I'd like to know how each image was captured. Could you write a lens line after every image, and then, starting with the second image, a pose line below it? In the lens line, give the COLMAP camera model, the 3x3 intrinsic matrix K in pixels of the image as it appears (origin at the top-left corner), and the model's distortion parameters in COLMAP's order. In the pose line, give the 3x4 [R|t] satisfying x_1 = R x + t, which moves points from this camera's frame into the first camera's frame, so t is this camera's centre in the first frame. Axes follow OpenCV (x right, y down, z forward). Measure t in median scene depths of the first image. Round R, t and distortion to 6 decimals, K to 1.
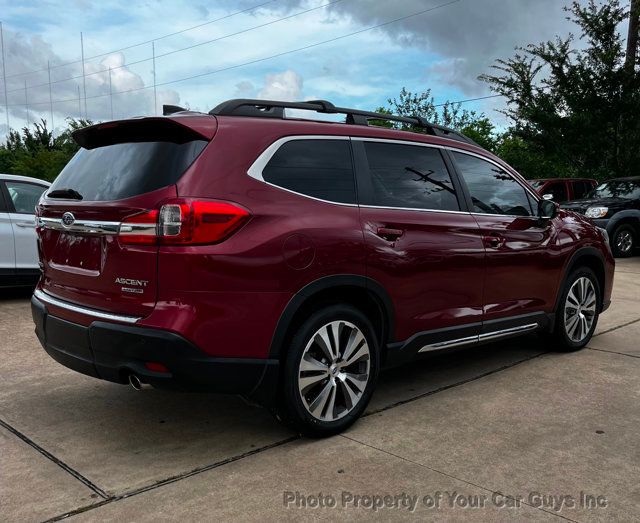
lens RADIAL K [[648.2, 0, 321.4], [0, 648.2, 287.1], [0, 0, 1]] dist [0.028350, -0.005688]
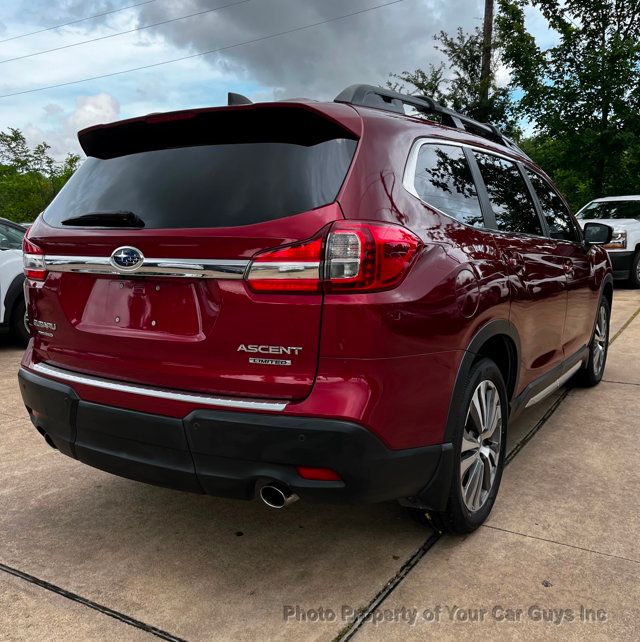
lens RADIAL K [[642.8, 0, 320.4], [0, 642.8, 336.4], [0, 0, 1]] dist [0.089900, -0.136159]
pose [[0.967460, -0.053385, 0.247328, -0.359206], [0.046481, 0.998351, 0.033672, -0.036744], [-0.248717, -0.021080, 0.968347, 0.308592]]
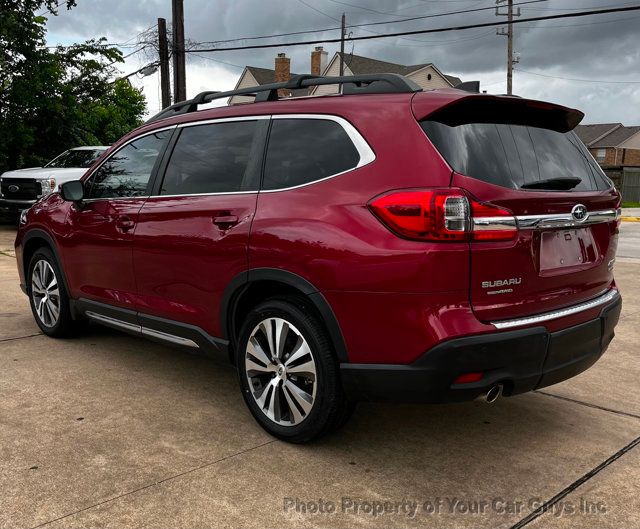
lens RADIAL K [[643.6, 0, 321.5], [0, 643.6, 304.9], [0, 0, 1]] dist [0.026670, 0.003430]
pose [[-0.003794, -0.196660, 0.980464, -1.256816], [0.125970, 0.972567, 0.195564, -0.195130], [-0.992027, 0.124251, 0.021083, 1.323359]]
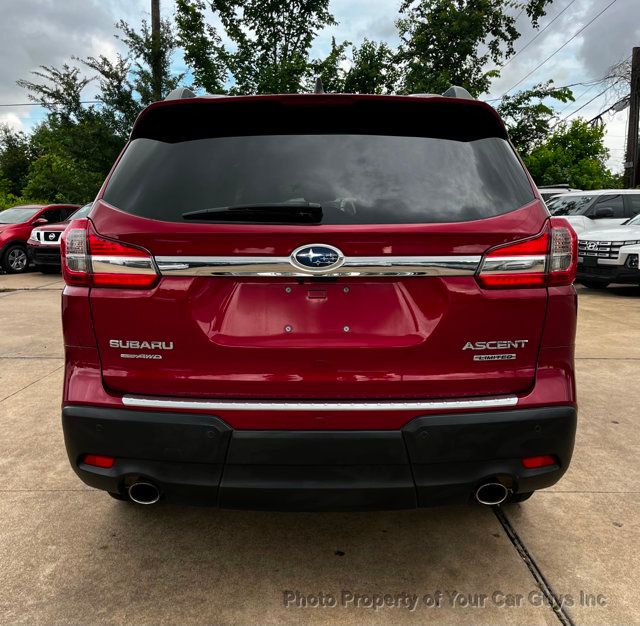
lens RADIAL K [[652.8, 0, 320.0], [0, 652.8, 313.0], [0, 0, 1]] dist [0.053425, -0.038194]
pose [[0.696825, -0.102606, 0.709864, -0.789536], [0.100840, 0.993899, 0.044675, -0.078828], [-0.710117, 0.040452, 0.702920, 0.582414]]
